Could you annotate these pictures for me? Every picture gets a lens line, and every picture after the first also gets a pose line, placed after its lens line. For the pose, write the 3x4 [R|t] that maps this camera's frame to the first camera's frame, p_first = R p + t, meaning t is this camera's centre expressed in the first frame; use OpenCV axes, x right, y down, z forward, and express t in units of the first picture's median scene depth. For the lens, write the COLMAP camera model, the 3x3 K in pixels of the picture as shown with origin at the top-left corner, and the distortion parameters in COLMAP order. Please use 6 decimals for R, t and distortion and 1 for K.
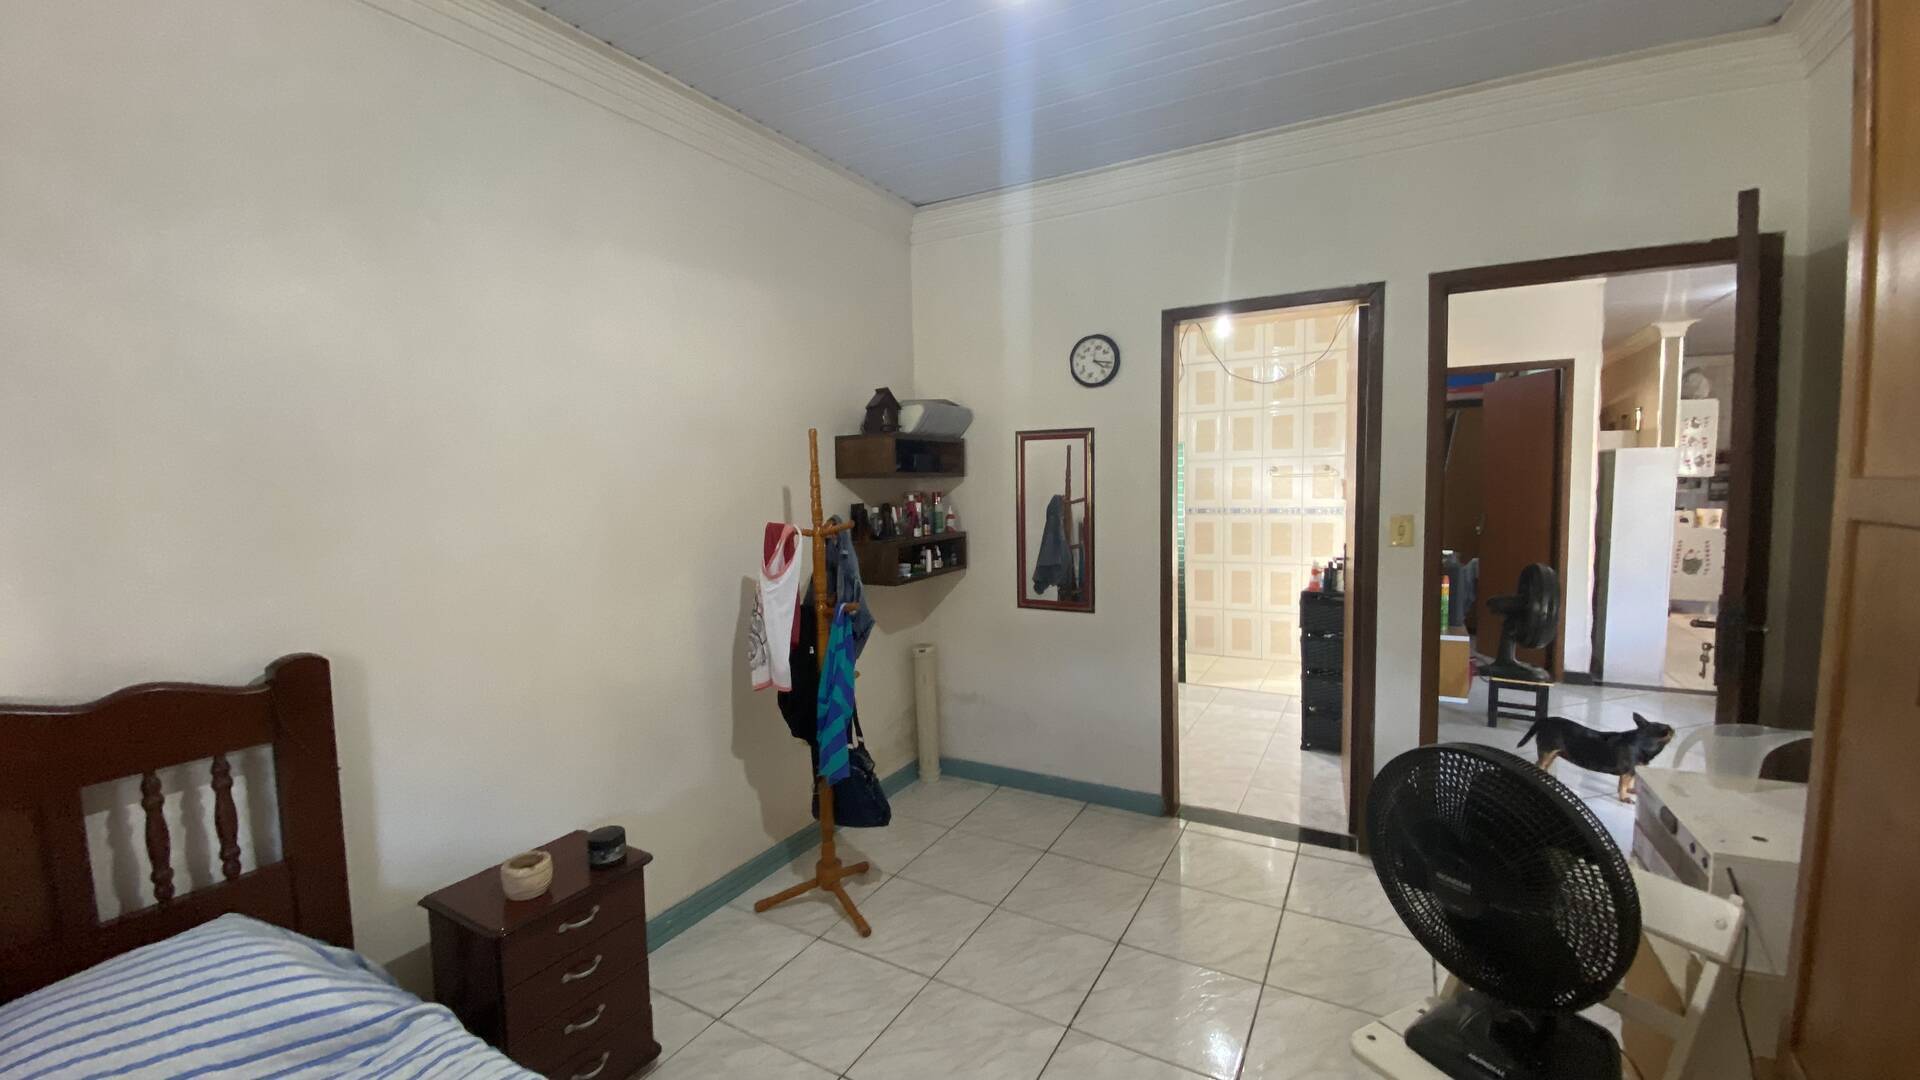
lens RADIAL K [[775.3, 0, 954.6], [0, 775.3, 539.4], [0, 0, 1]] dist [0.011944, -0.016363]
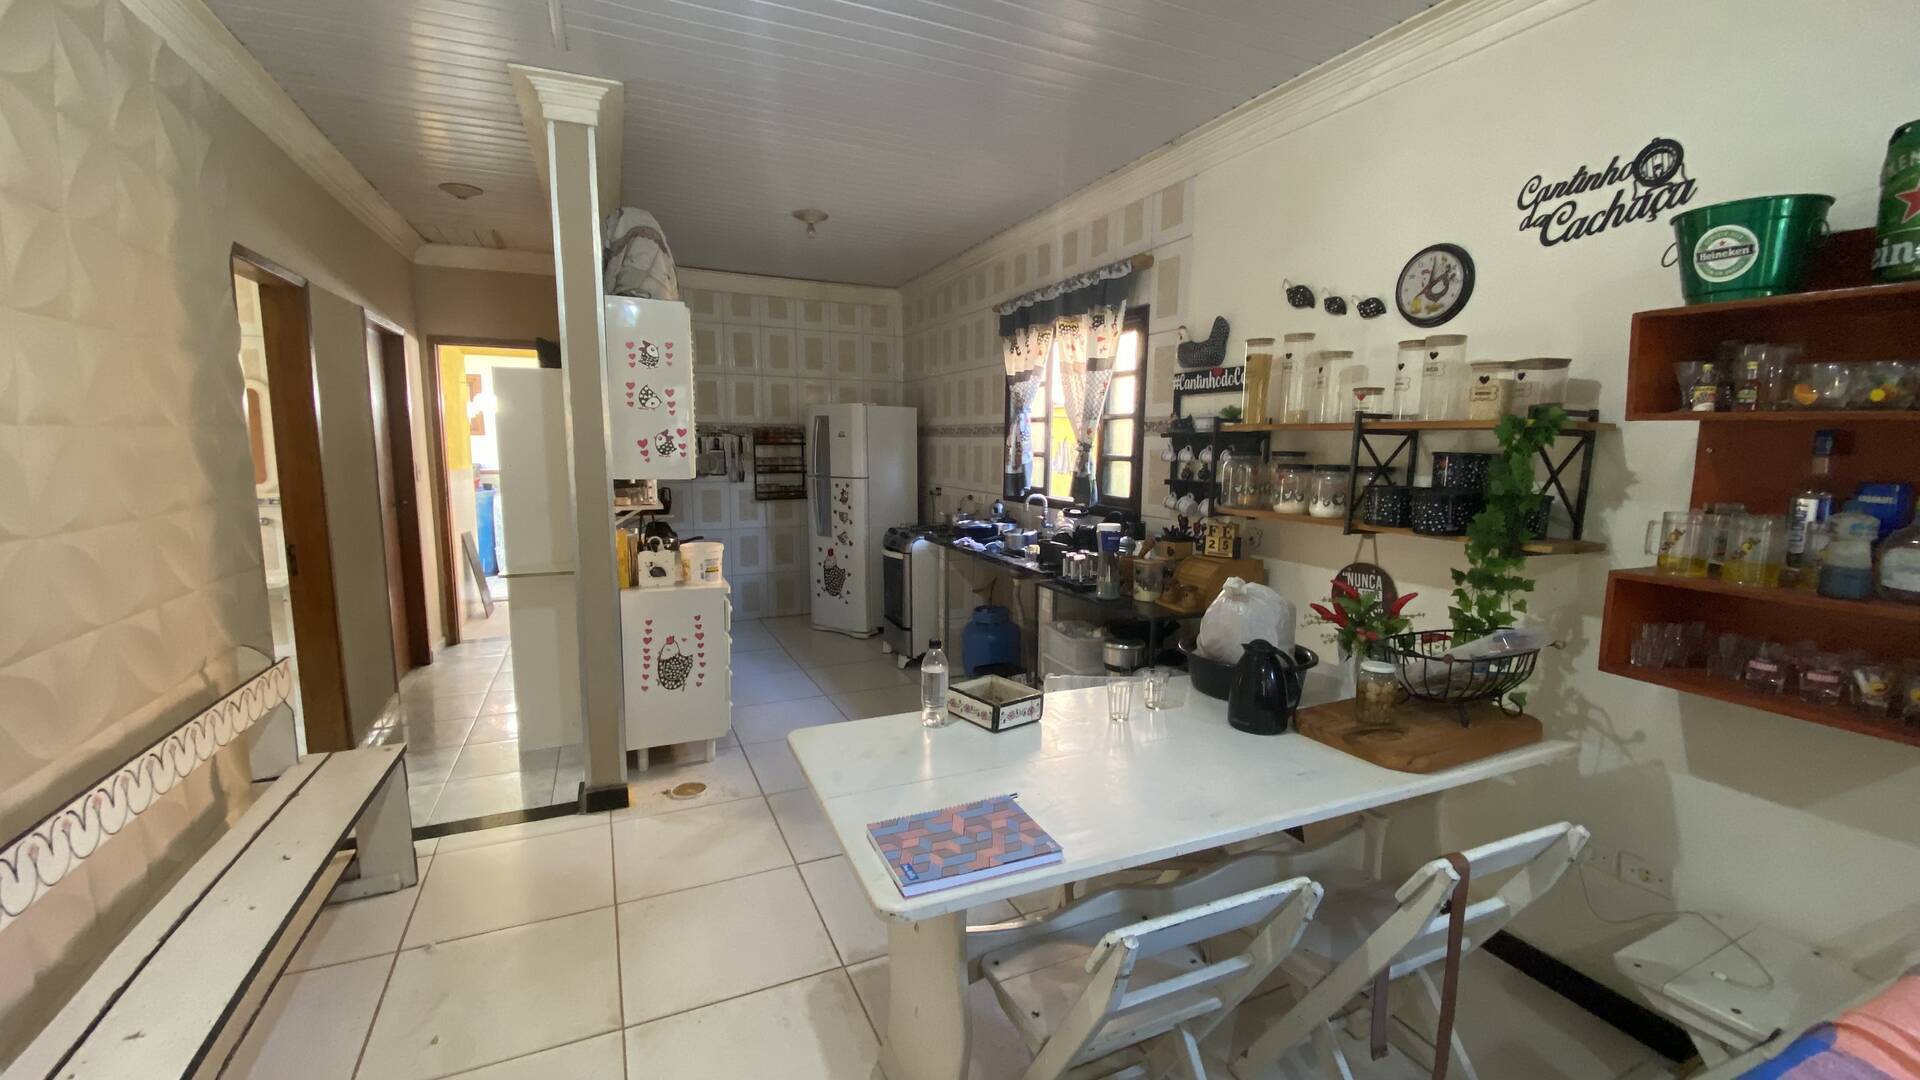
lens RADIAL K [[775.3, 0, 954.6], [0, 775.3, 539.4], [0, 0, 1]] dist [0.011944, -0.016363]
pose [[0.601259, -0.064045, 0.796483, 0.700724], [0.024184, 0.997785, 0.061974, -0.066163], [-0.798688, -0.018000, 0.601476, 0.605350]]
